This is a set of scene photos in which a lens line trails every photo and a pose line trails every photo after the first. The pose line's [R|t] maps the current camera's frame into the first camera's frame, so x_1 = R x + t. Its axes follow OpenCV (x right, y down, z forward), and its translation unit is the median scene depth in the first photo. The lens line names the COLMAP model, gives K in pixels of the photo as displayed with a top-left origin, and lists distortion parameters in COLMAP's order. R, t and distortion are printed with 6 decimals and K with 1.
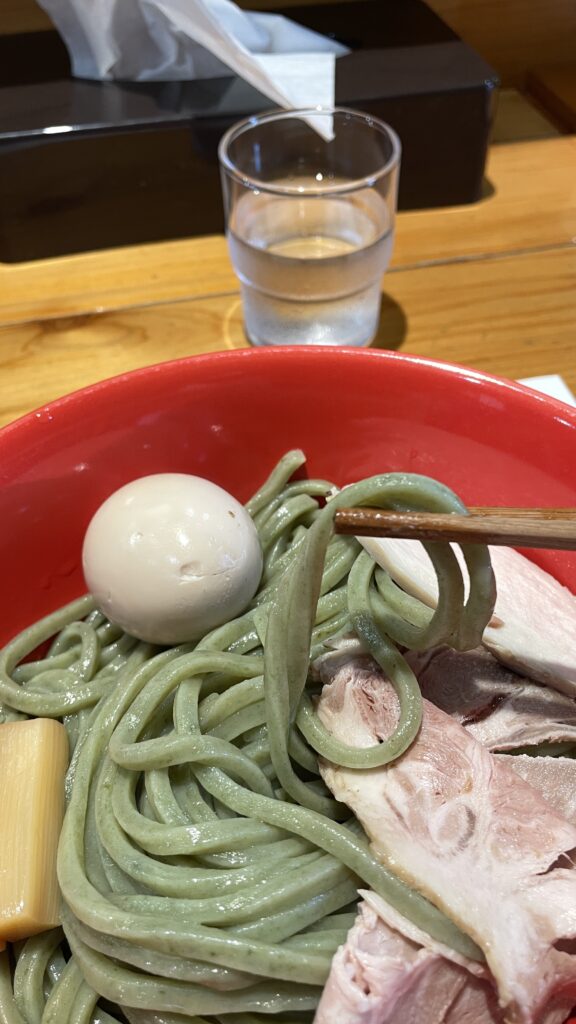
lens RADIAL K [[801.3, 0, 291.6], [0, 801.3, 515.7], [0, 0, 1]] dist [0.117294, -0.178184]
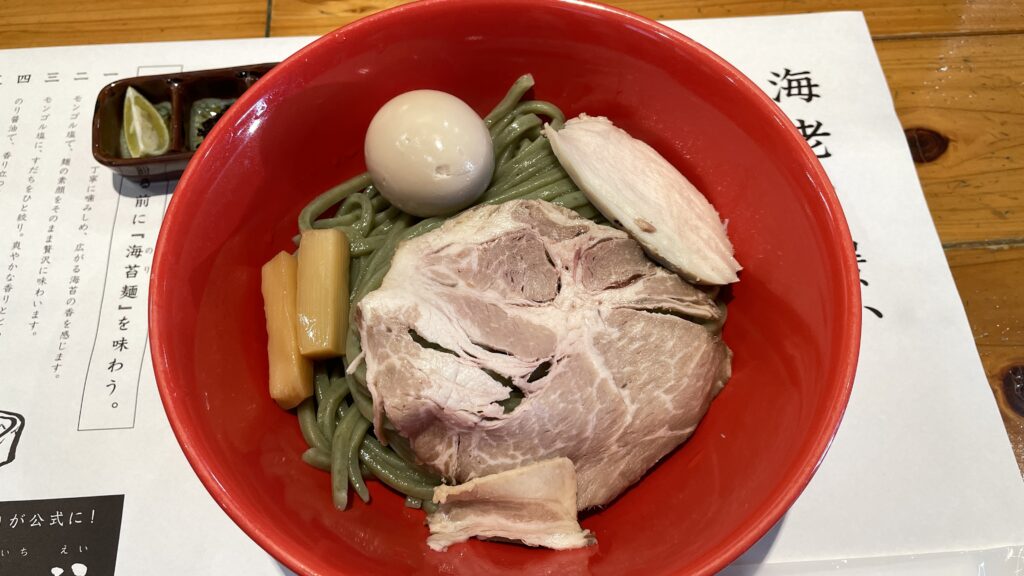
lens RADIAL K [[801.3, 0, 512.8], [0, 801.3, 275.5], [0, 0, 1]] dist [0.117294, -0.178184]
pose [[0.994445, 0.103678, -0.018165, 0.039237], [-0.095562, 0.961649, 0.257096, -0.116843], [0.044123, -0.253932, 0.966215, -0.371001]]
